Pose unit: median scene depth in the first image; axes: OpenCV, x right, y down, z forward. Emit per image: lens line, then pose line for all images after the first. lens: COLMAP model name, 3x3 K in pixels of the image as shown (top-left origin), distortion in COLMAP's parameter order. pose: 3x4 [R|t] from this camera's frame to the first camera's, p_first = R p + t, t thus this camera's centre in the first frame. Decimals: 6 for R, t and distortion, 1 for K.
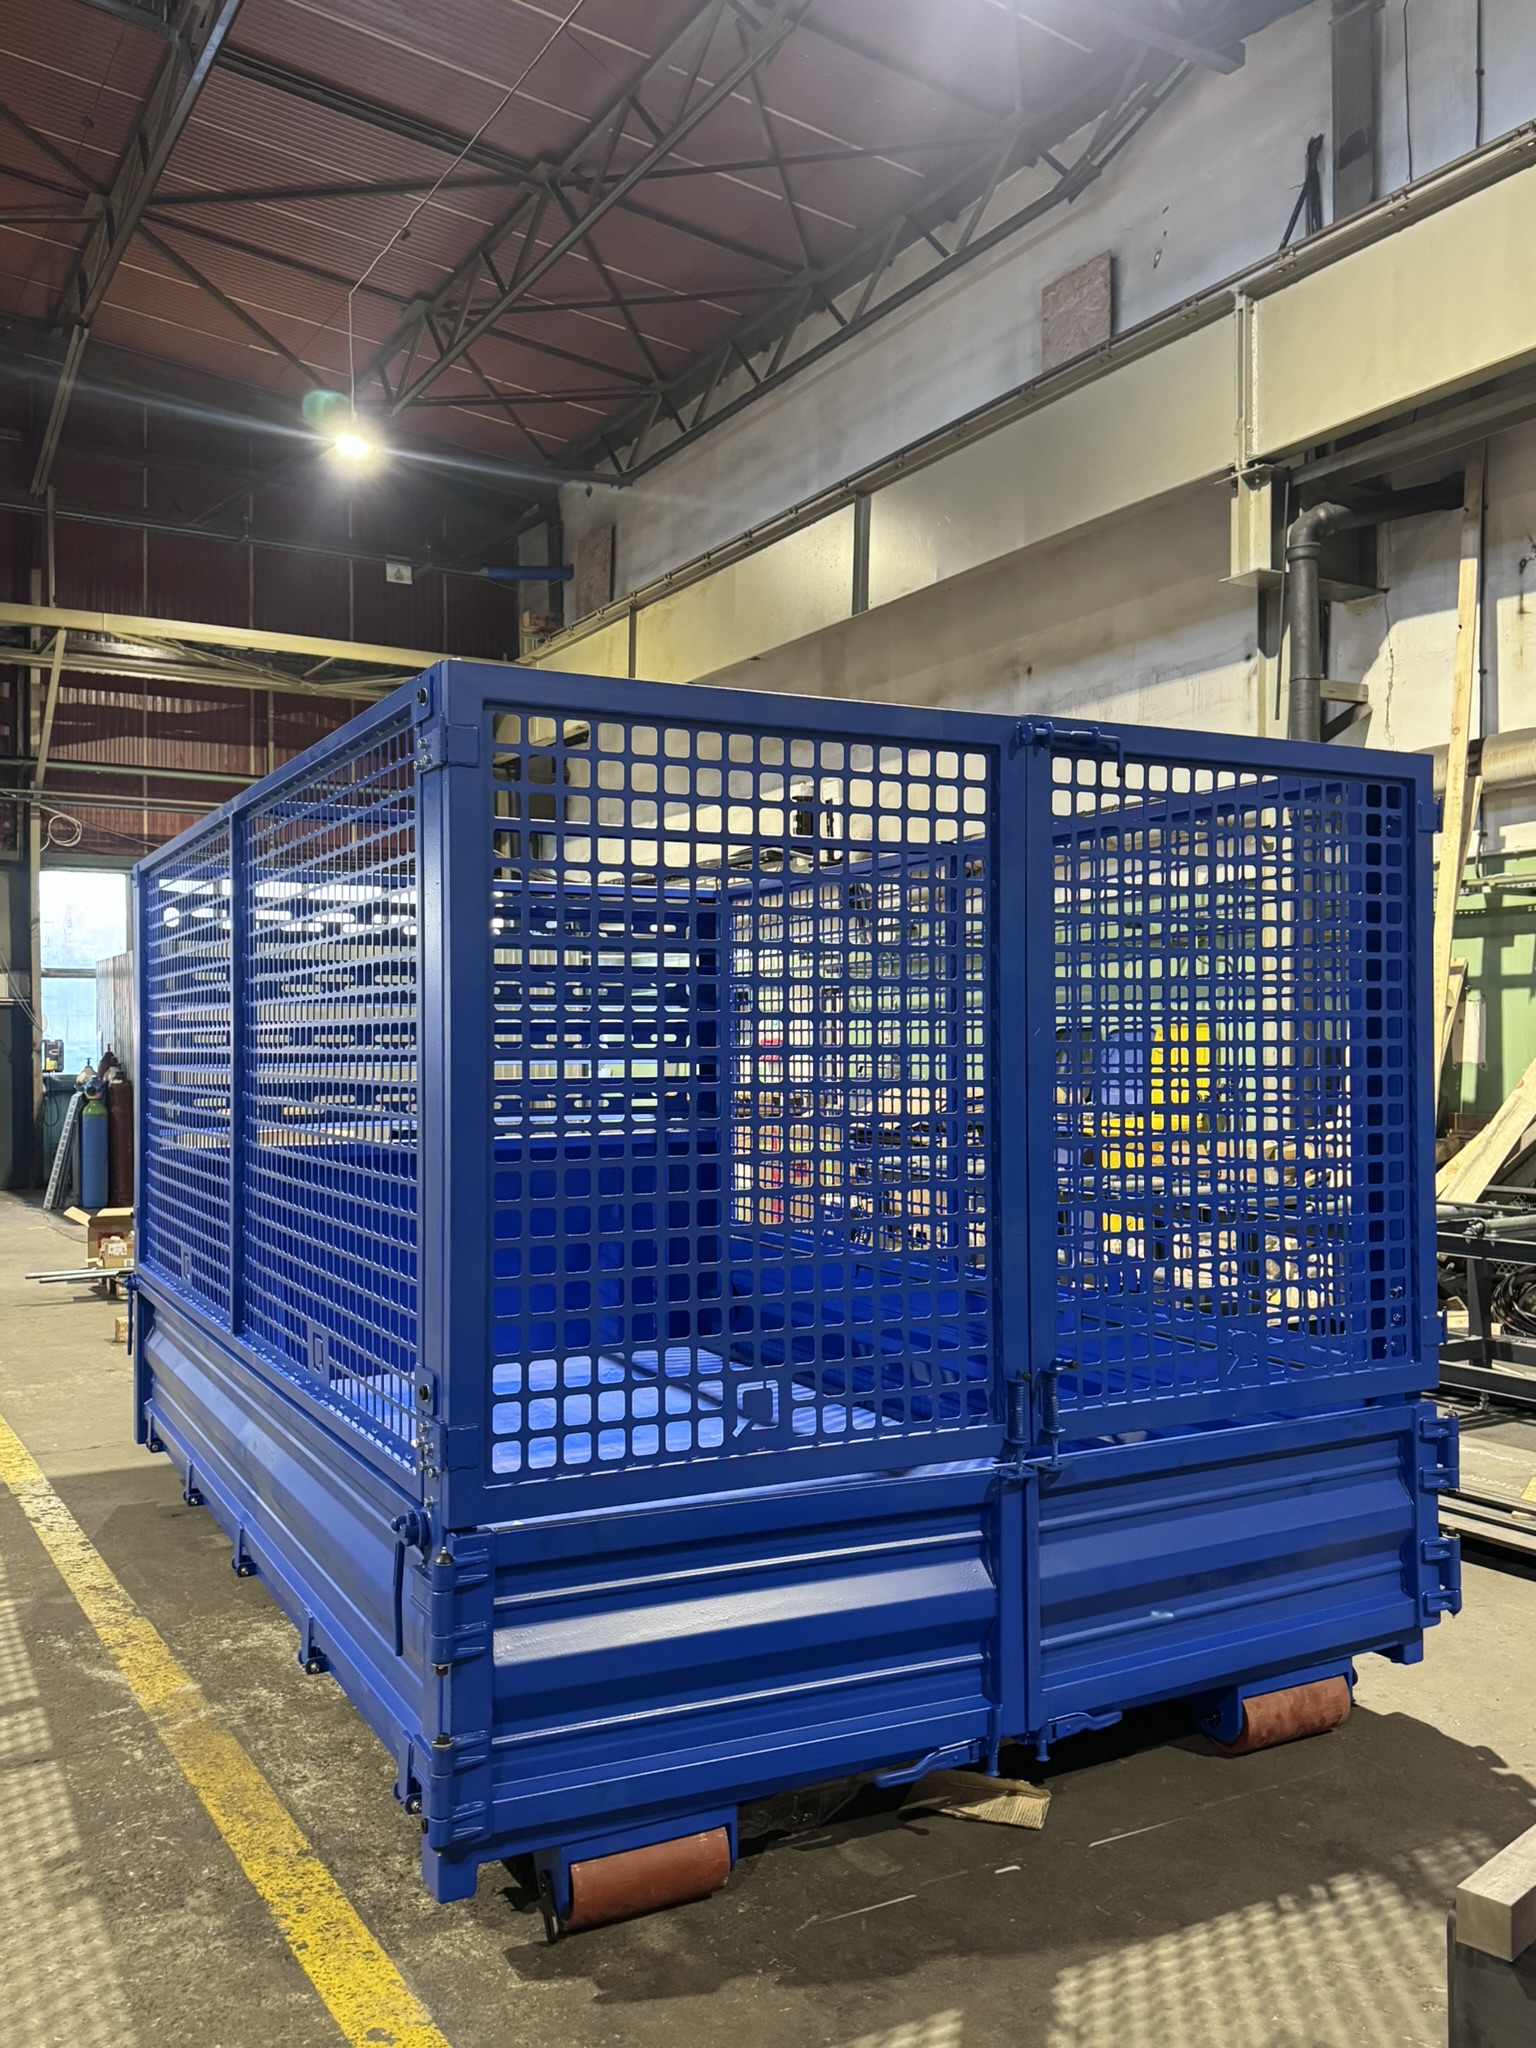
lens RADIAL K [[1658.3, 0, 769.2], [0, 1658.3, 1032.8], [0, 0, 1]] dist [0.003040, 0.009002]
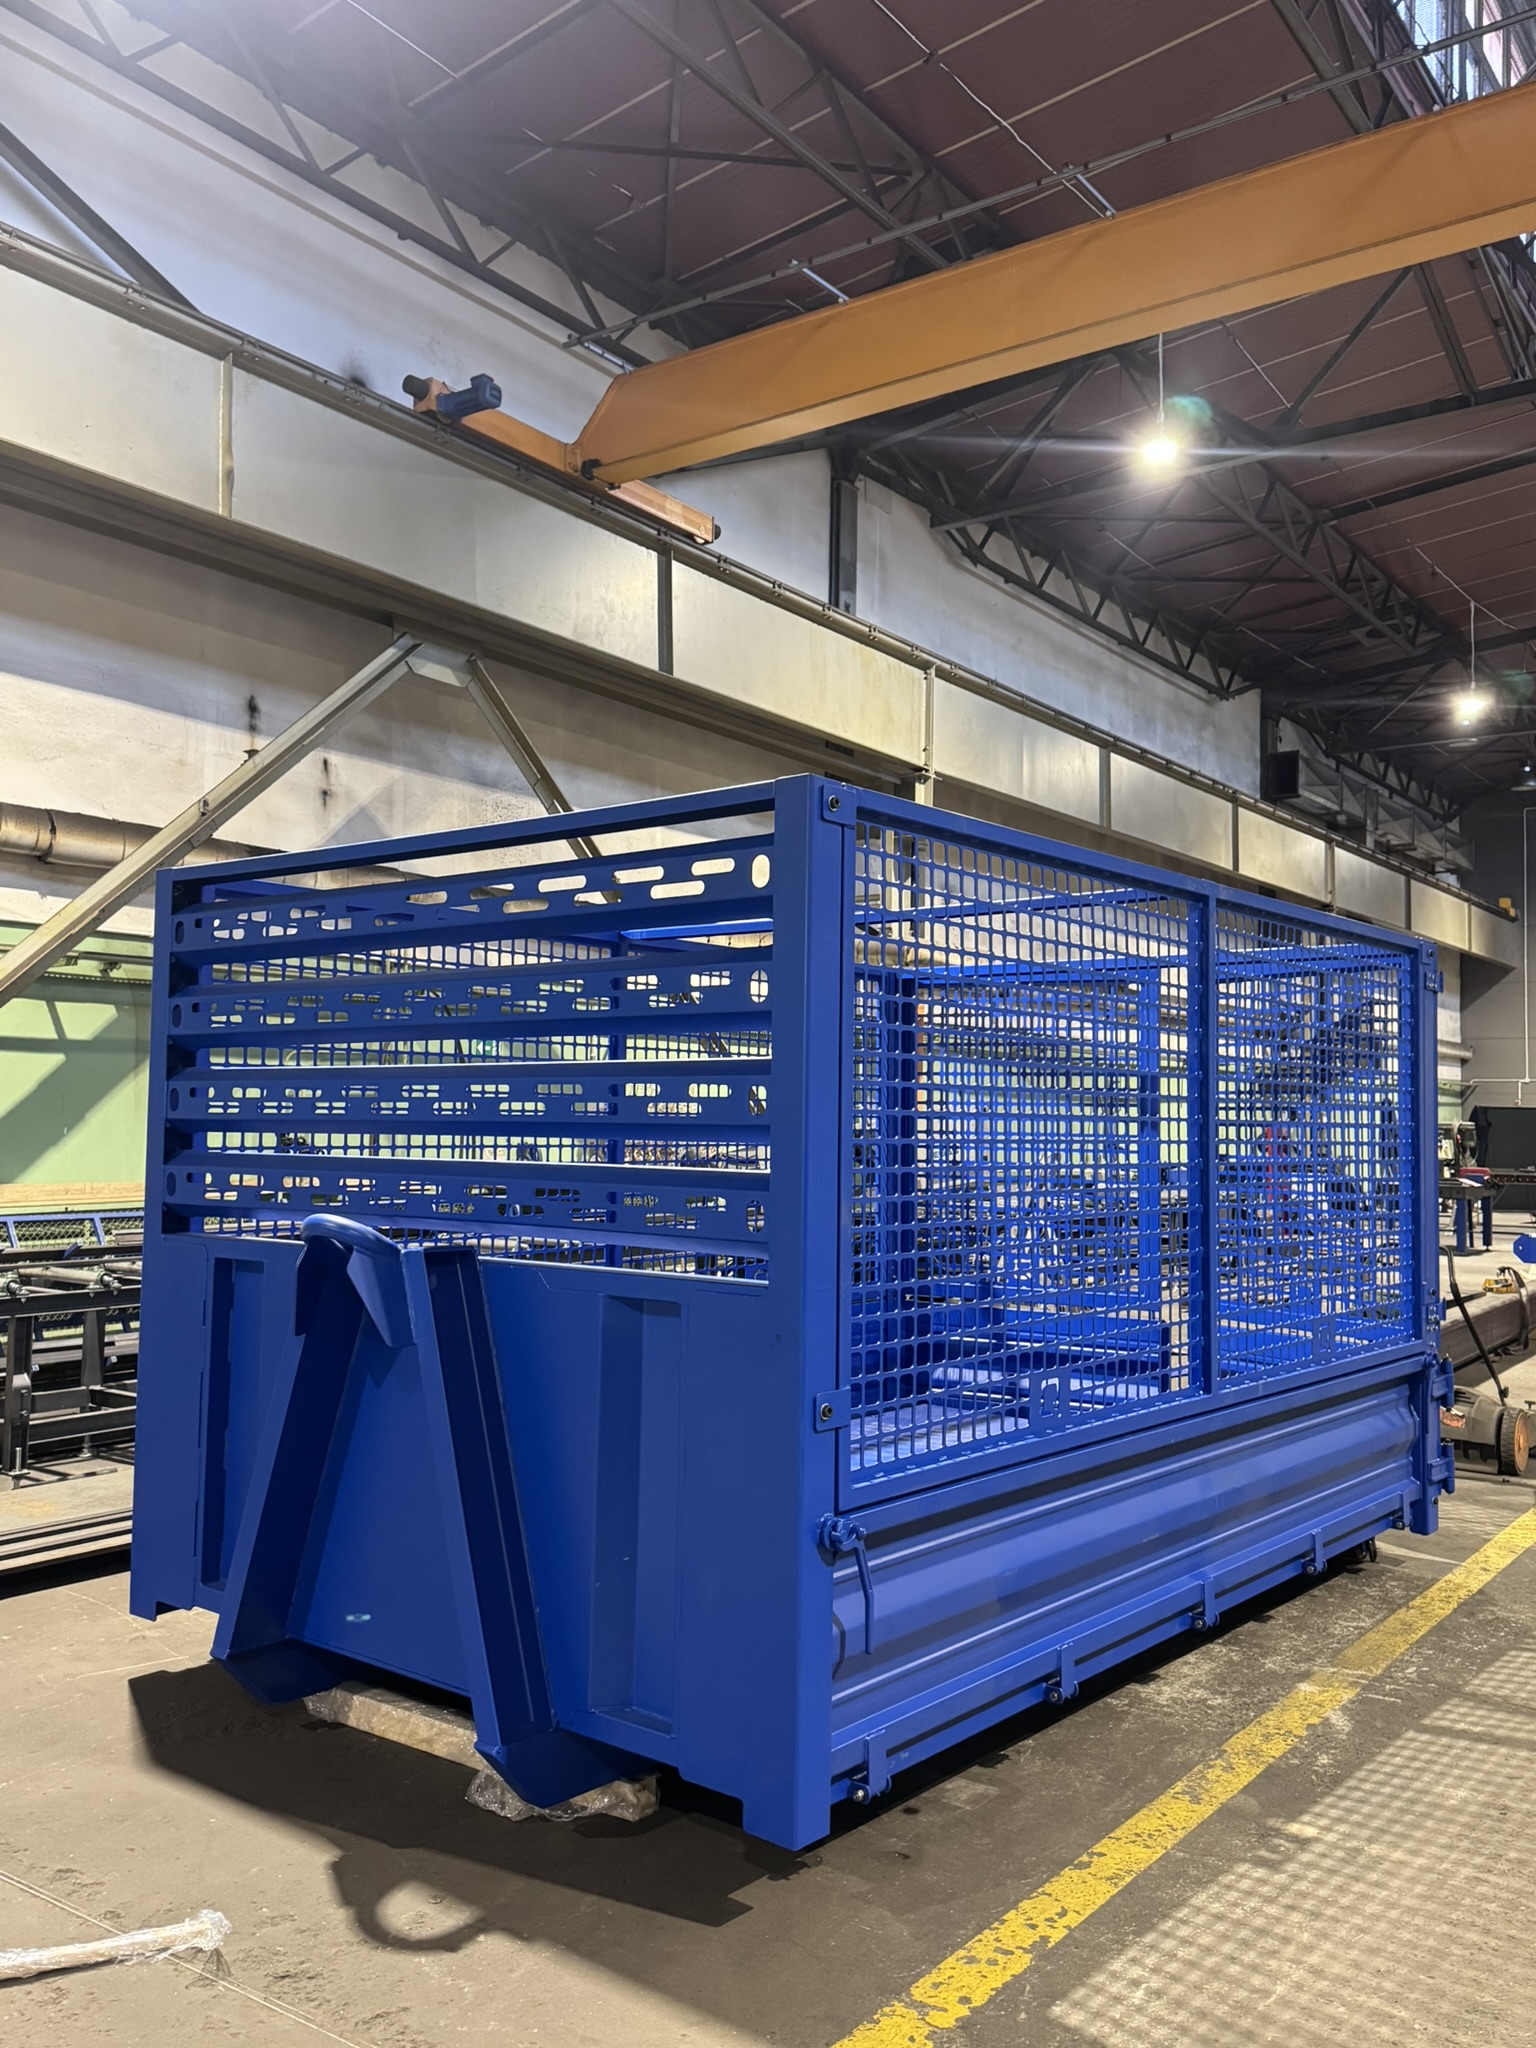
lens RADIAL K [[1658.3, 0, 813.9], [0, 1658.3, 1031.8], [0, 0, 1]] dist [0.003040, 0.009002]
pose [[-0.372596, 0.038639, 0.927189, -1.230666], [-0.016420, 0.998702, -0.048218, 0.014474], [-0.927848, -0.033190, -0.371478, 1.673842]]
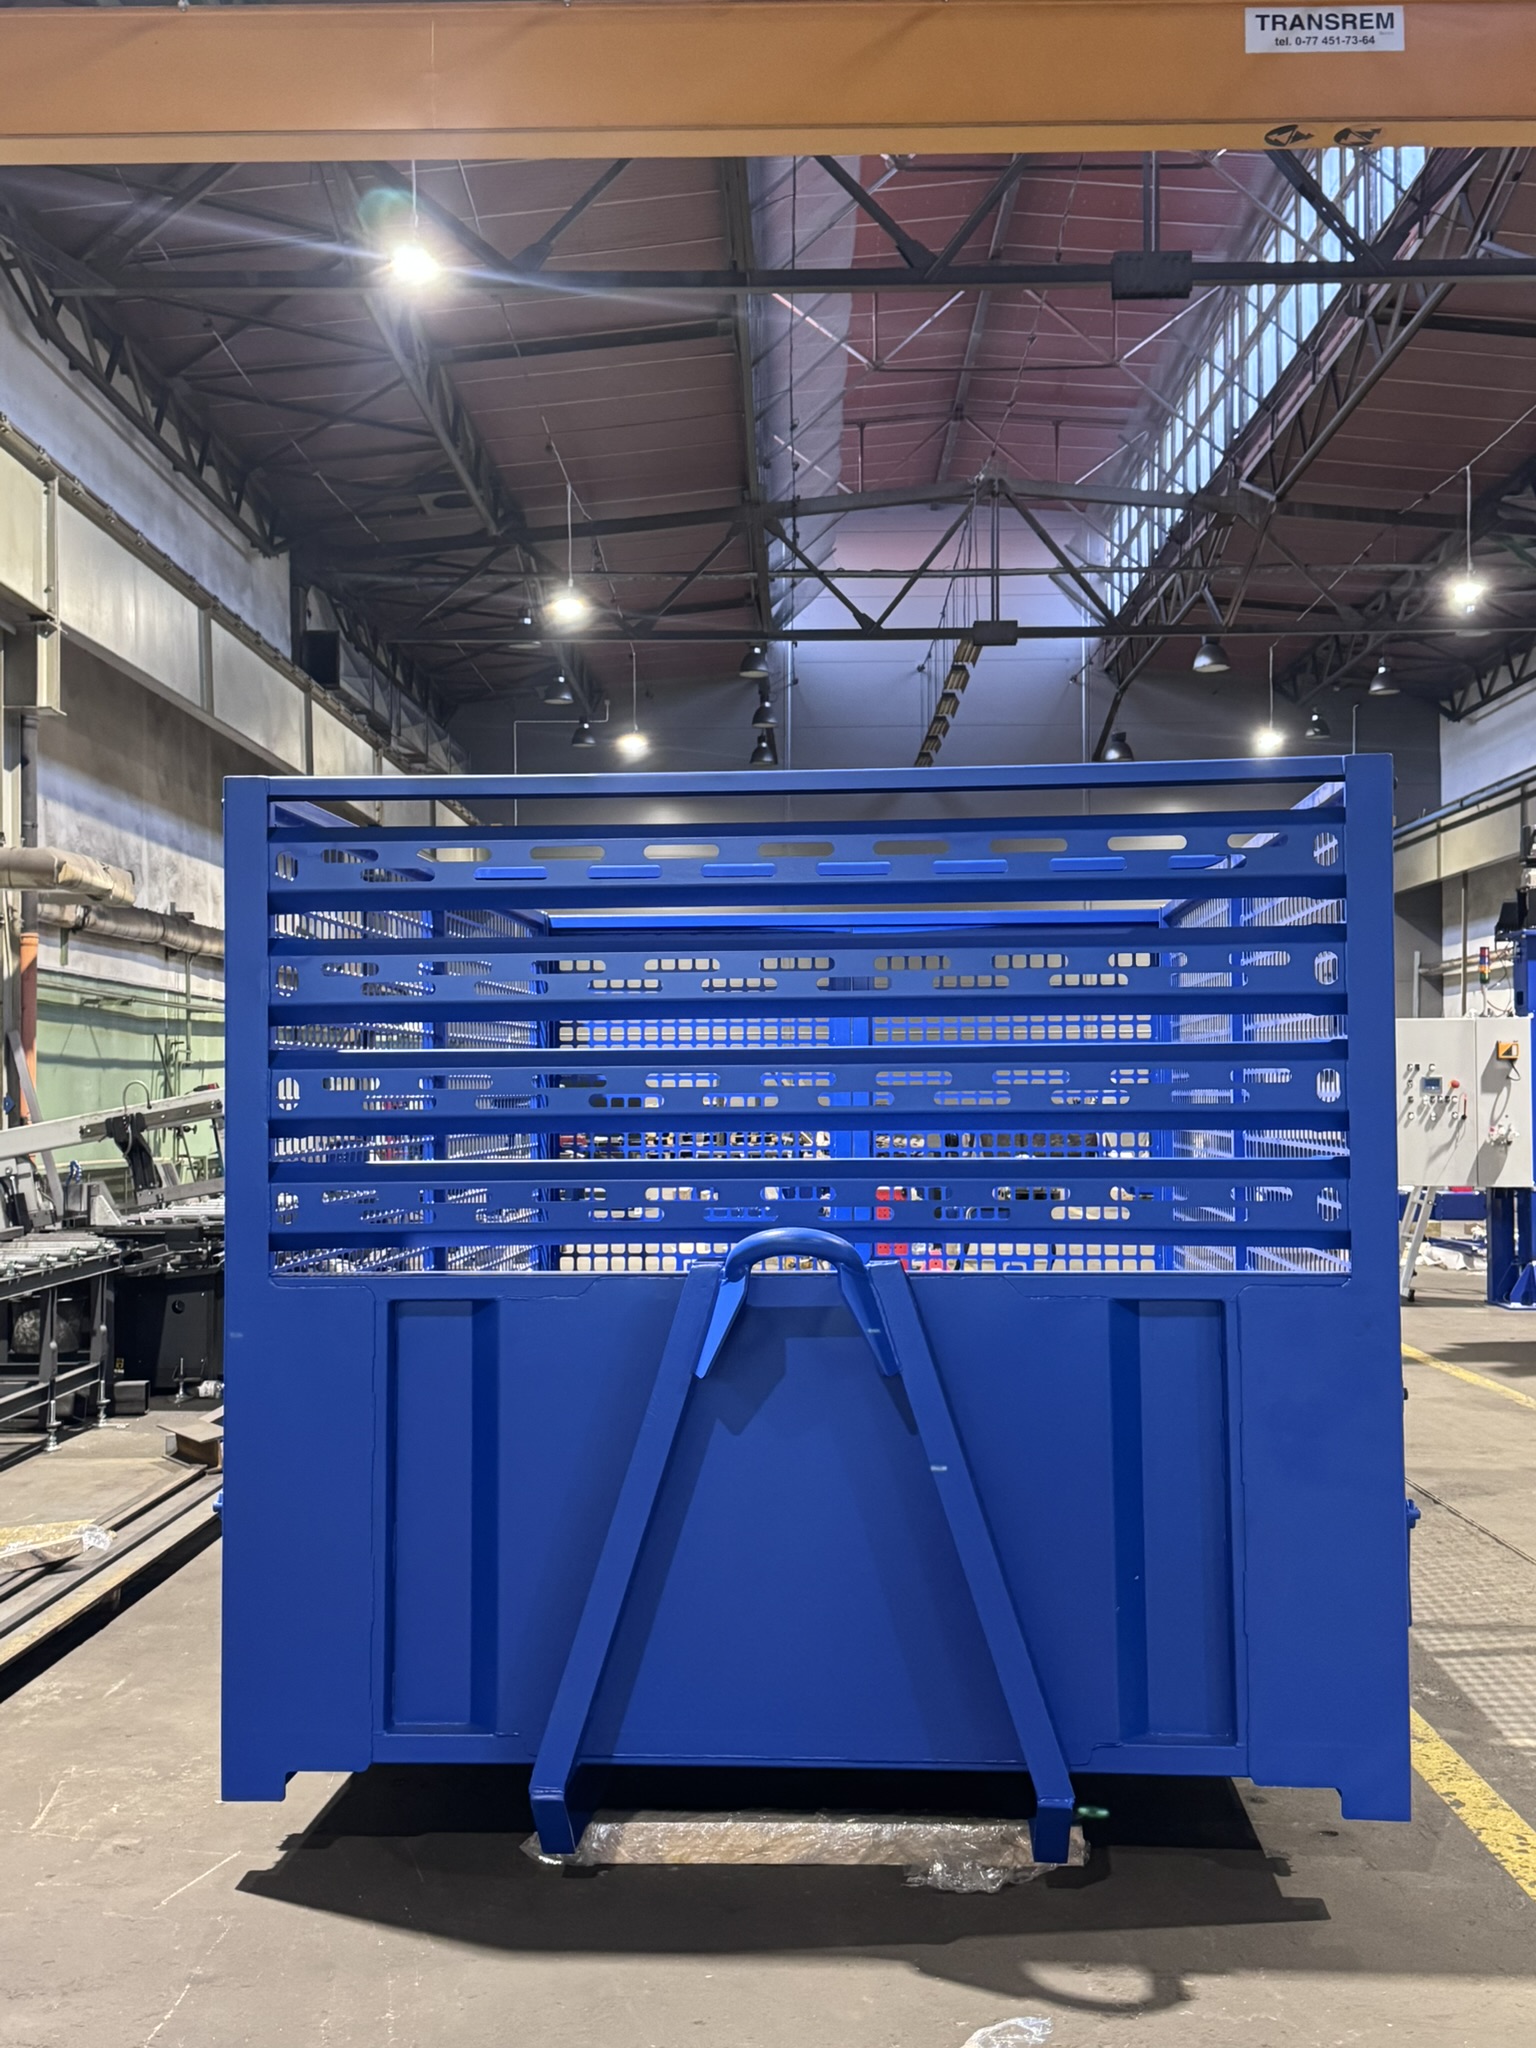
lens RADIAL K [[2142.5, 0, 768.5], [0, 2142.5, 1024.8], [0, 0, 1]] dist [0.037536, 0.000000]
pose [[-0.839746, 0.011390, 0.542860, -0.822415], [-0.006304, 0.999508, -0.030723, 0.014848], [-0.542943, -0.029222, -0.839261, 2.378885]]
